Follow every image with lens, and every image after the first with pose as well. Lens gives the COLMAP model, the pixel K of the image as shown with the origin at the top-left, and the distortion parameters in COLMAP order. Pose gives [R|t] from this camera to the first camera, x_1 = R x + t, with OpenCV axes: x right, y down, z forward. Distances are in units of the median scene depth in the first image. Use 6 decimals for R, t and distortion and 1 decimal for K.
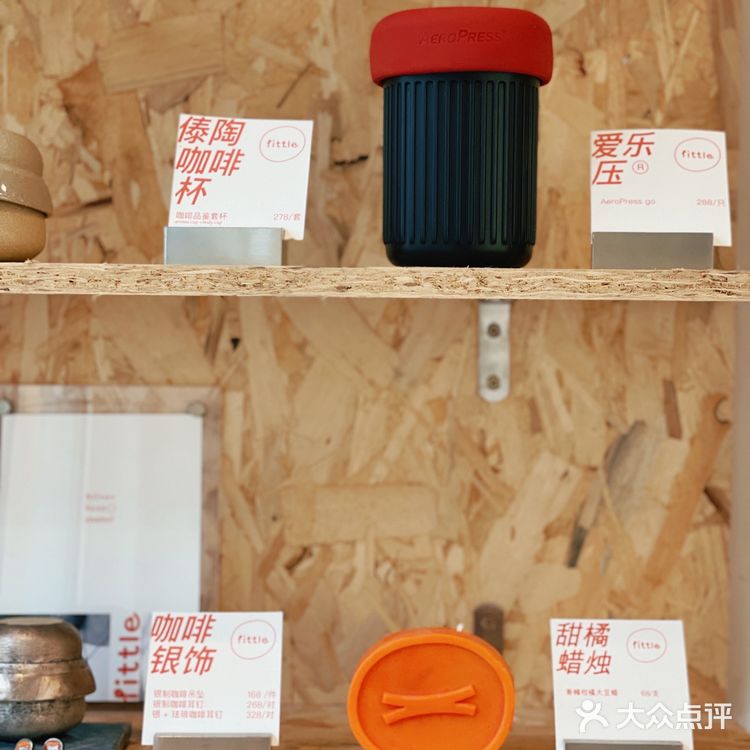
lens RADIAL K [[1492.9, 0, 375.0], [0, 1492.9, 375.0], [0, 0, 1]] dist [0.062182, -0.113319]
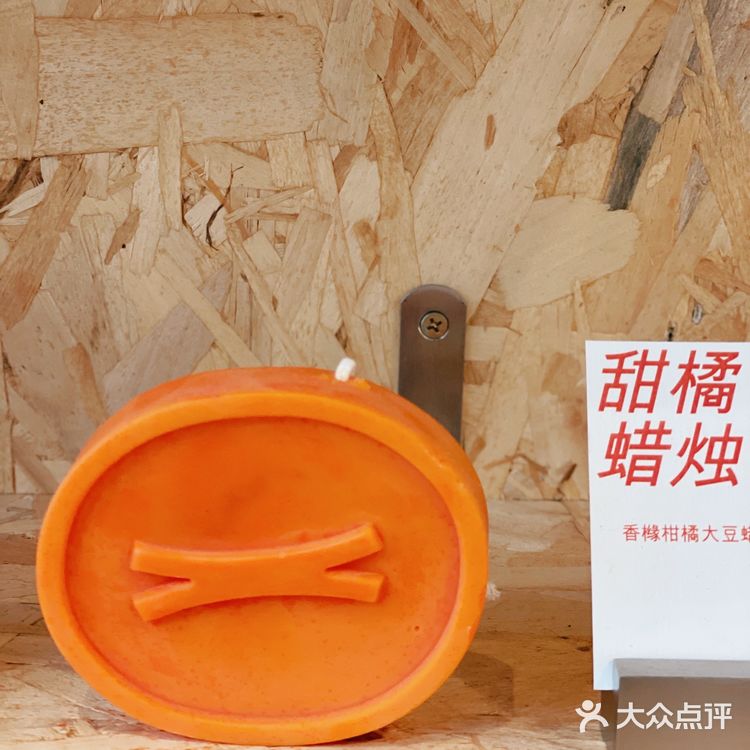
lens RADIAL K [[1492.9, 0, 375.0], [0, 1492.9, 375.0], [0, 0, 1]] dist [0.062182, -0.113319]
pose [[0.999792, 0.000162, 0.020382, 0.055691], [-0.004954, 0.971922, 0.235249, 0.081891], [-0.019771, -0.235301, 0.971721, 0.627463]]
